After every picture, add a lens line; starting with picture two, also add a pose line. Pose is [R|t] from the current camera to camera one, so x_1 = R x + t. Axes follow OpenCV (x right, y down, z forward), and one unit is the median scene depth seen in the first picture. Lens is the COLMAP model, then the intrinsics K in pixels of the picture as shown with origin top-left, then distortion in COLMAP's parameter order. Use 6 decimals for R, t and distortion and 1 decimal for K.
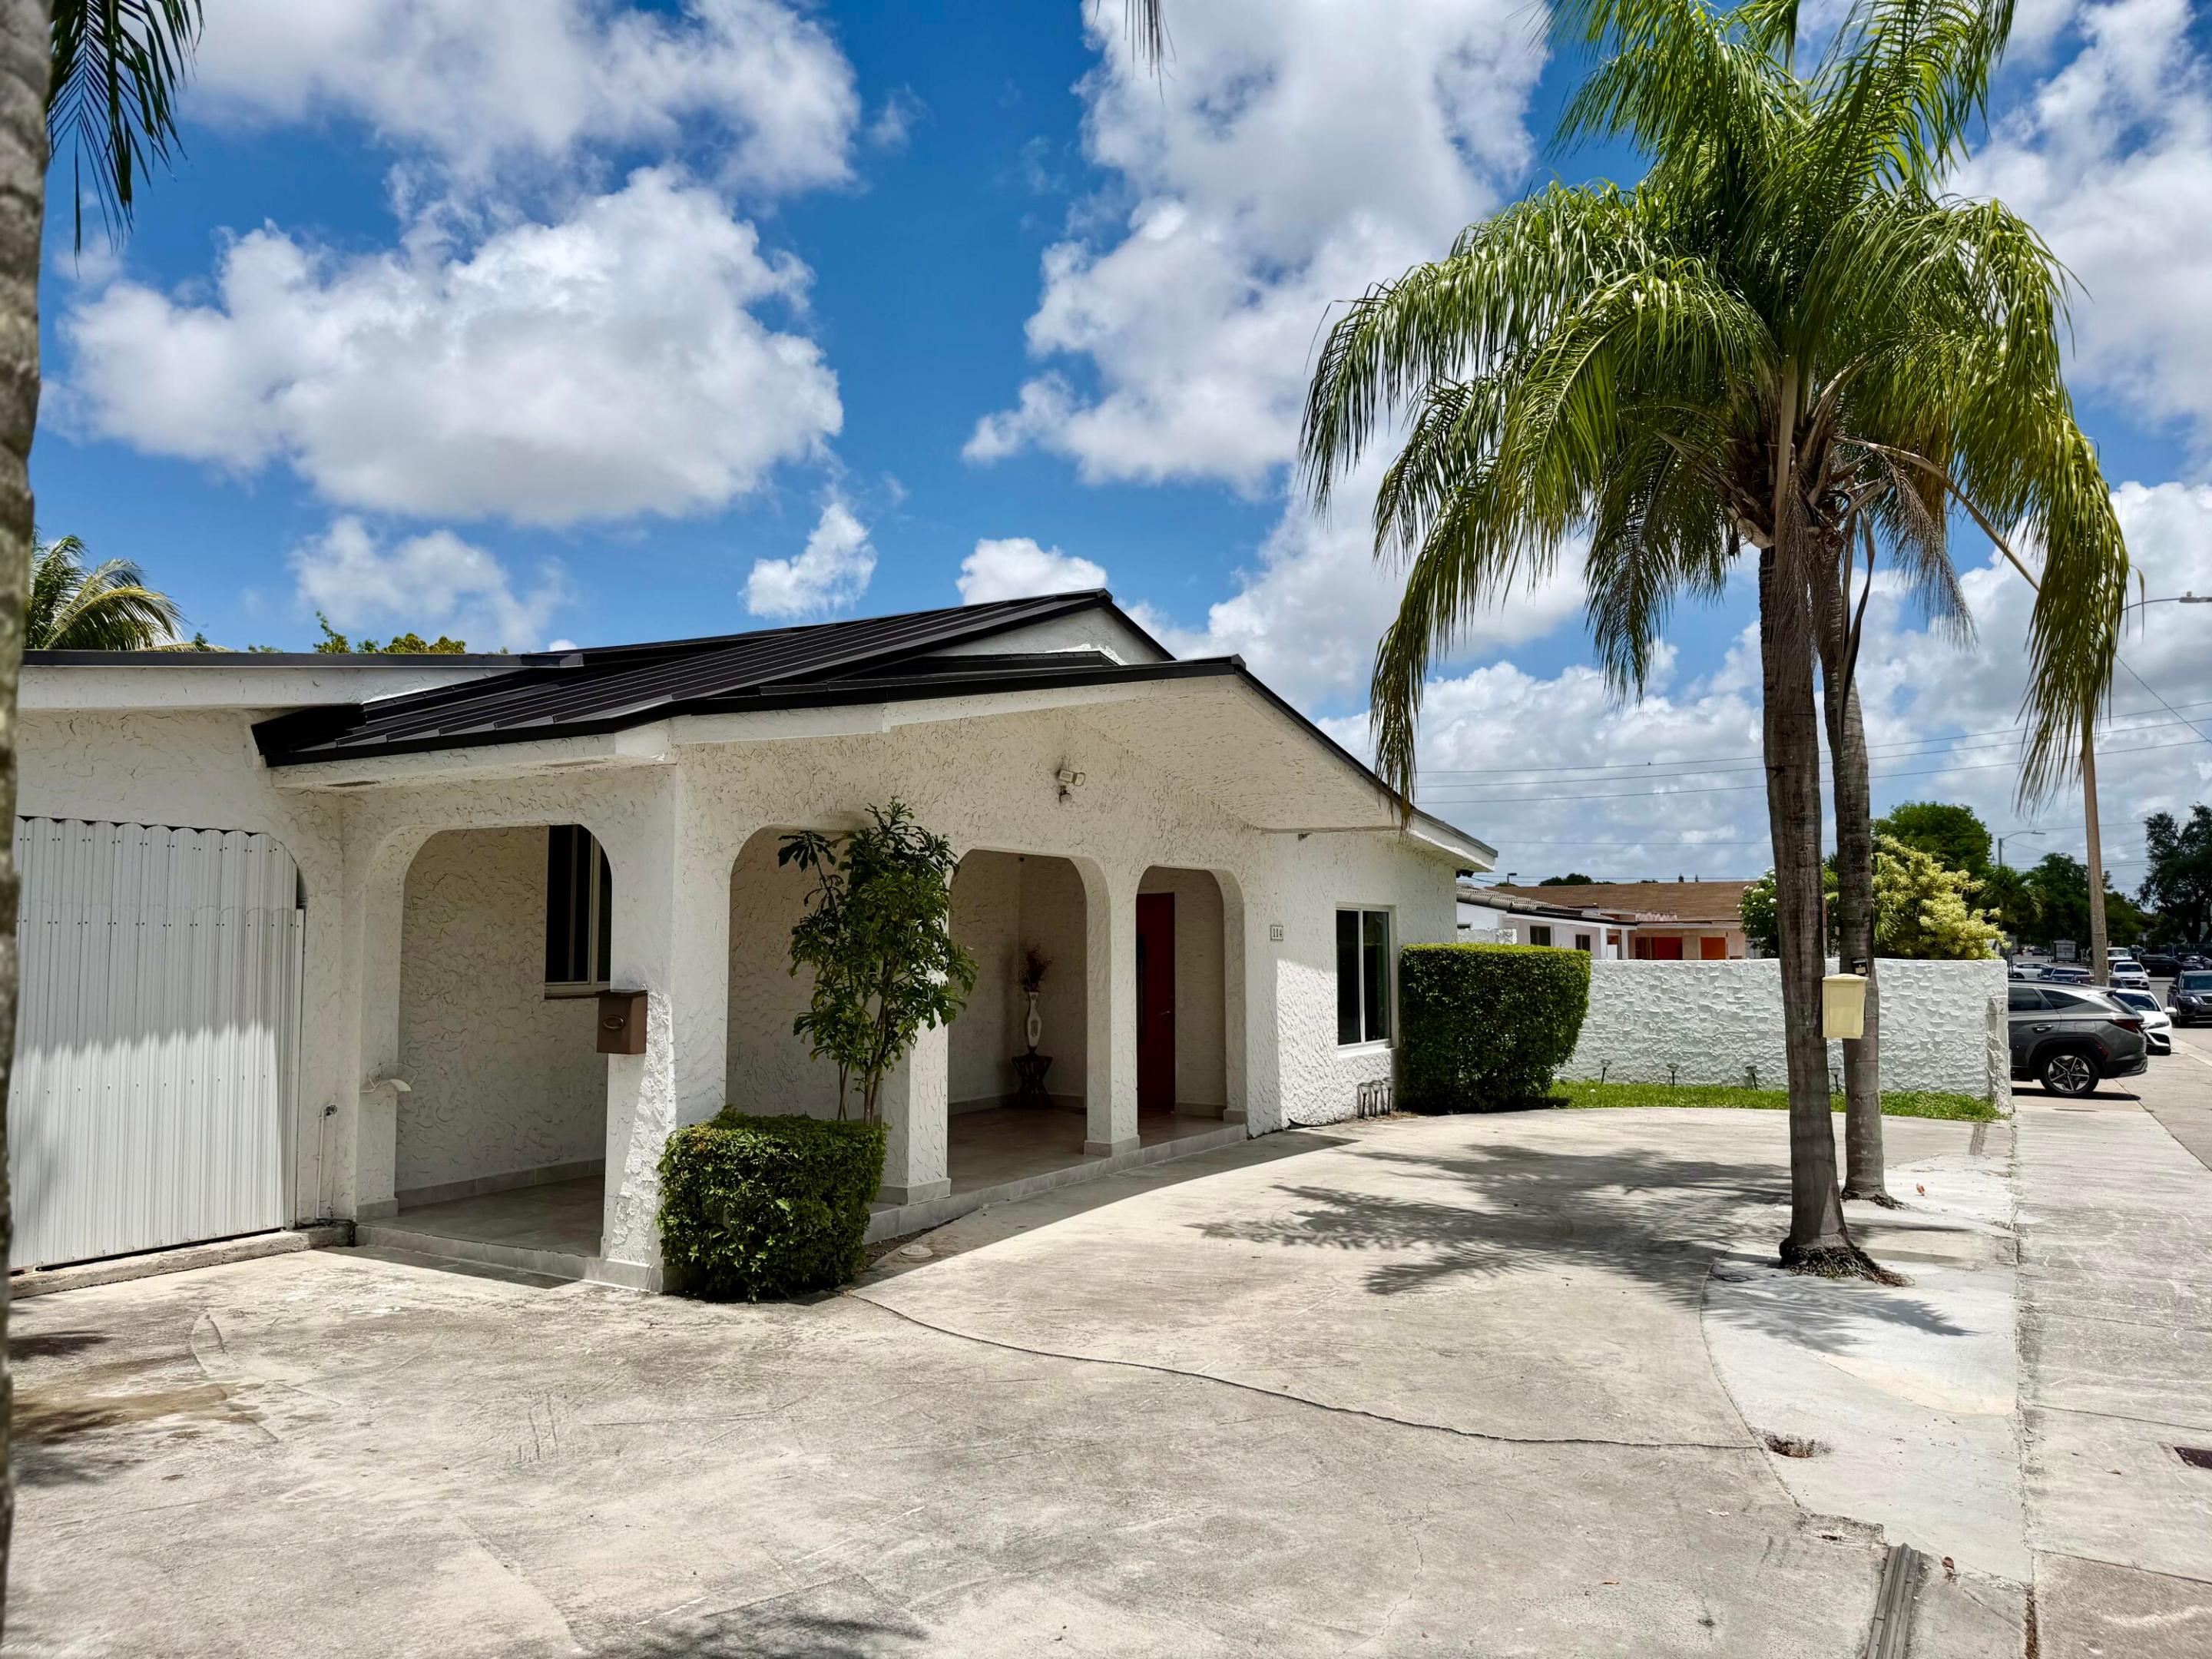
lens RADIAL K [[1581.7, 0, 1106.6], [0, 1581.7, 838.6], [0, 0, 1]] dist [0.012320, -0.020461]
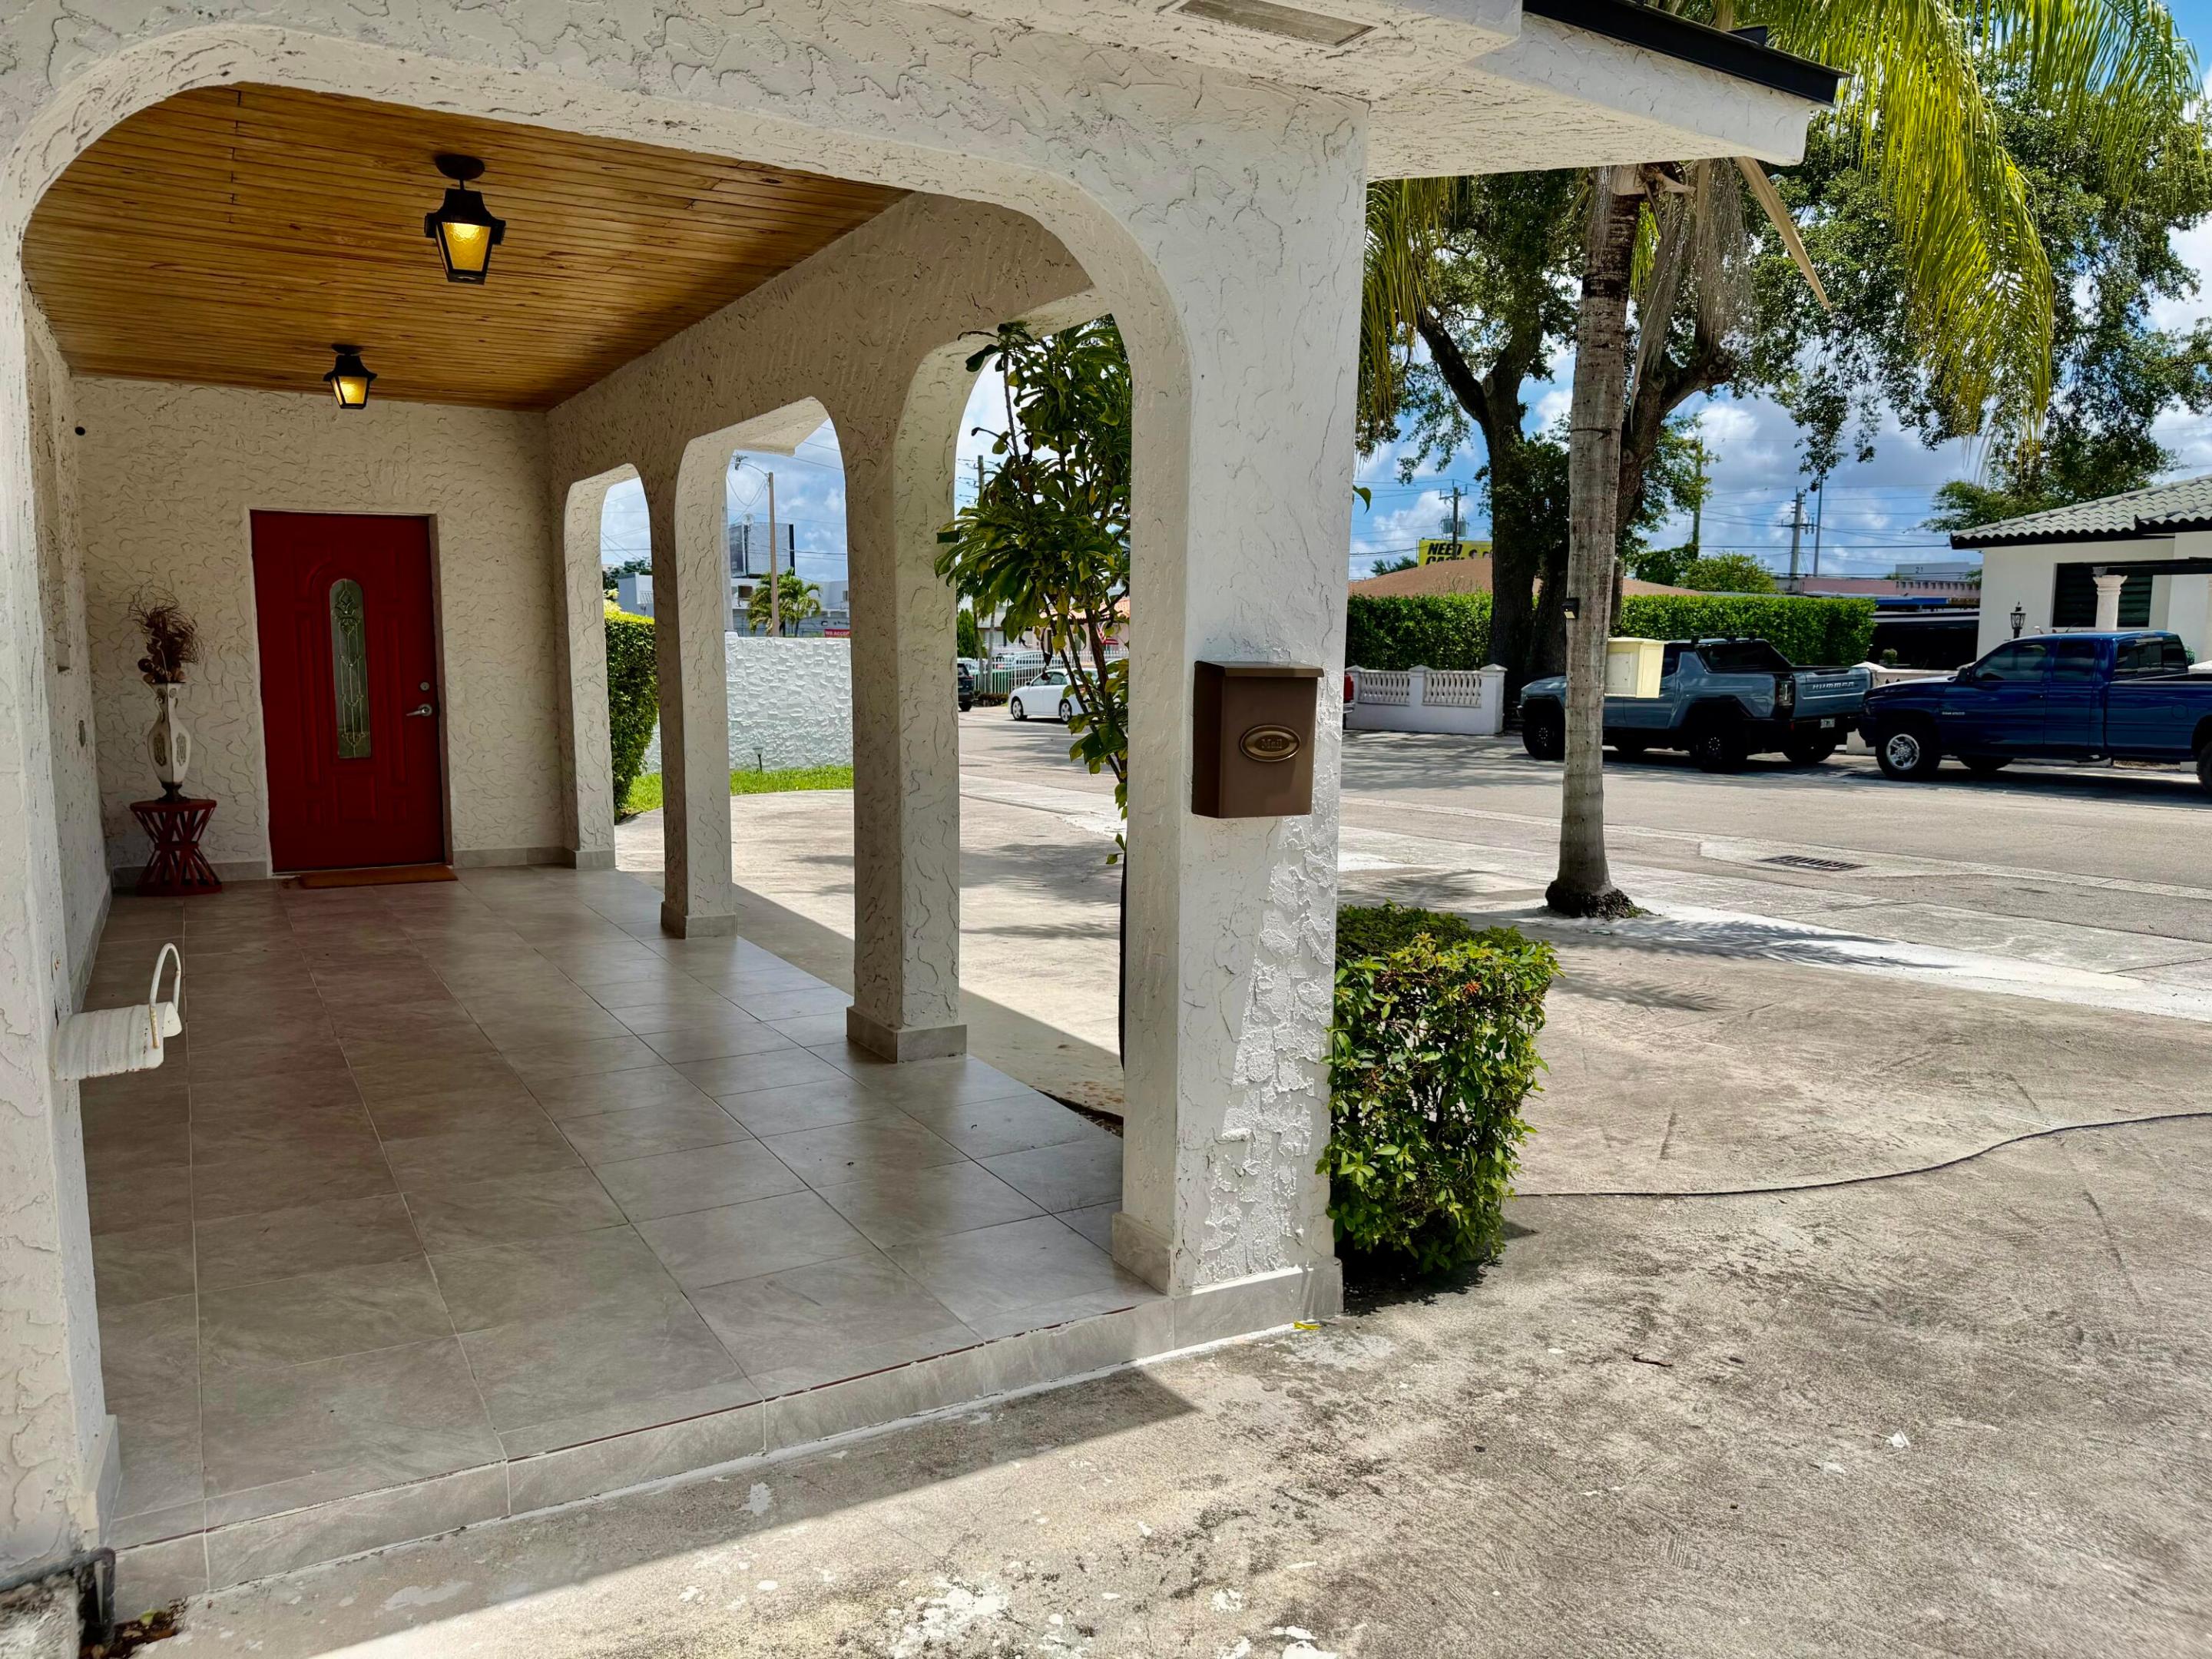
lens RADIAL K [[1581.7, 0, 1103.7], [0, 1581.7, 819.3], [0, 0, 1]] dist [0.012320, -0.020461]
pose [[0.520849, -0.096080, 0.848224, -0.689312], [-0.060169, 0.987042, 0.148751, 0.078196], [-0.851525, -0.128514, 0.508319, 0.831486]]
